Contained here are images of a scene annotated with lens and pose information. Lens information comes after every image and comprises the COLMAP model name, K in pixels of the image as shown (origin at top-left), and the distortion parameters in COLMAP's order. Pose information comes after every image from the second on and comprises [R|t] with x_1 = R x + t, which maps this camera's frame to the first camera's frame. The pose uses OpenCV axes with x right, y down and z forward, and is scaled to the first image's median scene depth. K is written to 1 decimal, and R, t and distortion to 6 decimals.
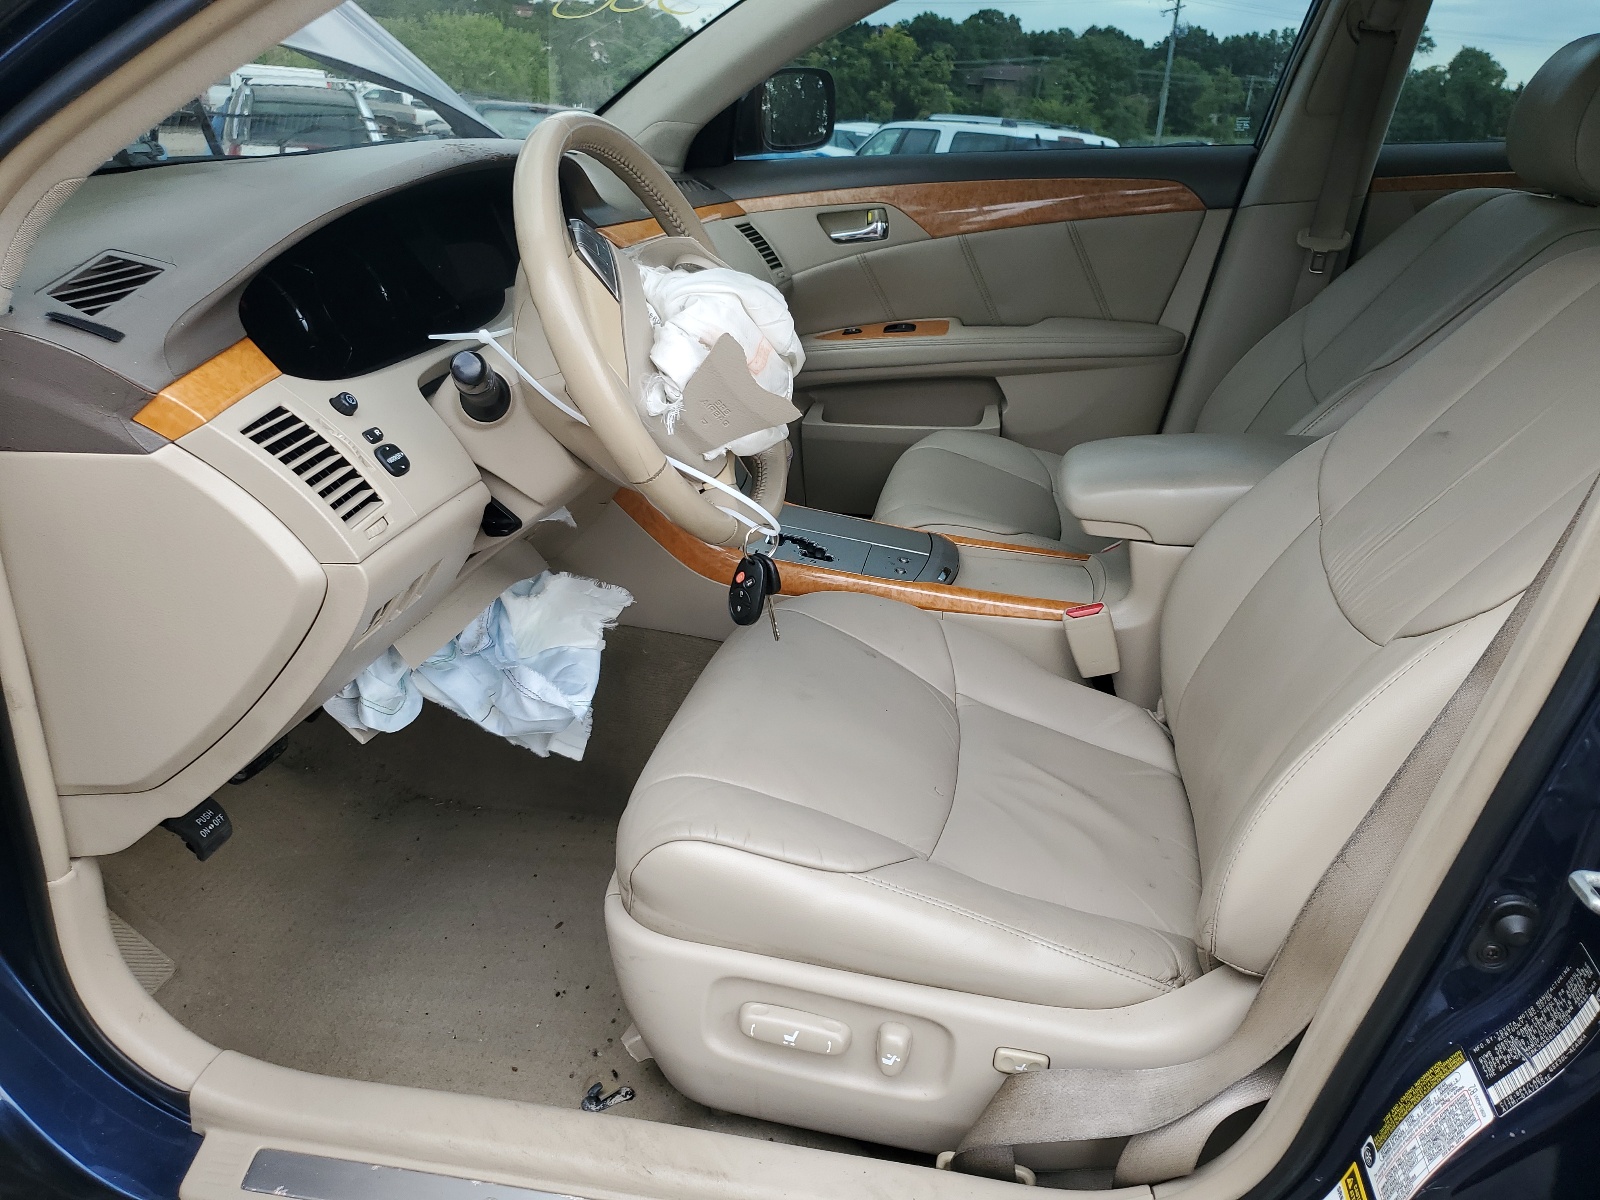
lens RADIAL K [[1216.3, 0, 800.5], [0, 1216.3, 598.9], [0, 0, 1]] dist [-0.002732, -0.005113]
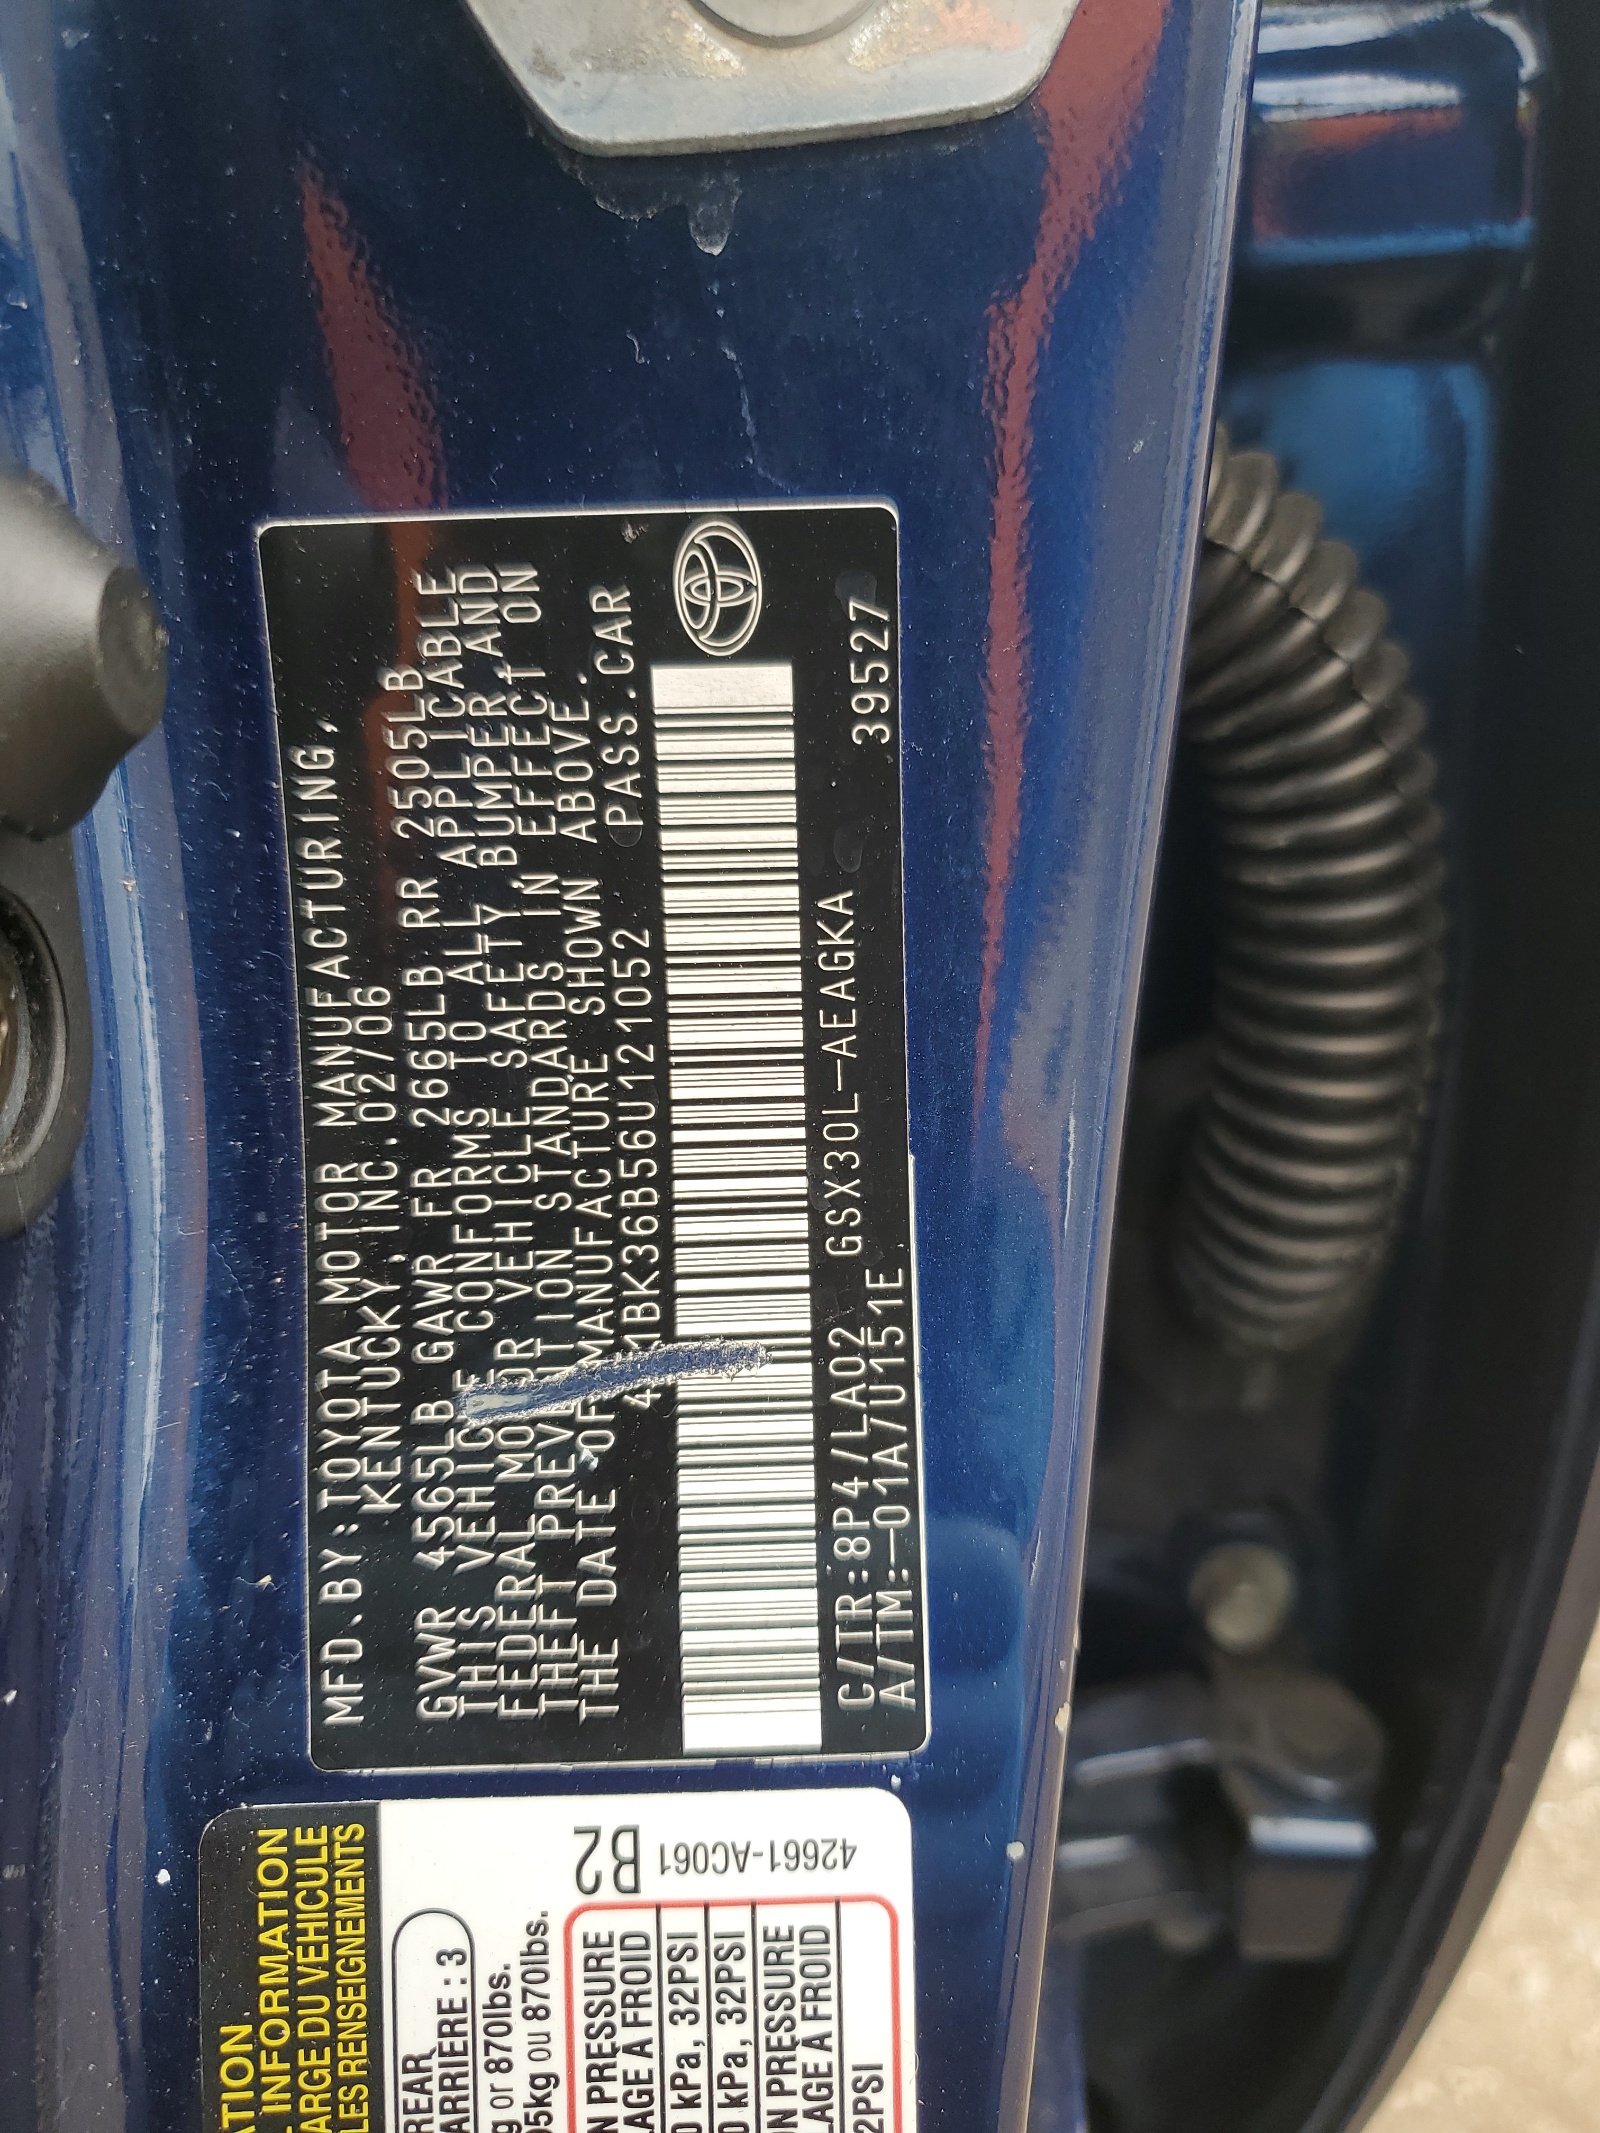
lens RADIAL K [[1621.5, 0, 798.4], [0, 1621.5, 1063.8], [0, 0, 1]] dist [-0.002732, -0.005113]
pose [[-0.159725, -0.471346, 0.867365, 0.444809], [0.439640, 0.752732, 0.490011, 0.263492], [-0.883858, 0.459596, 0.086993, 0.944349]]
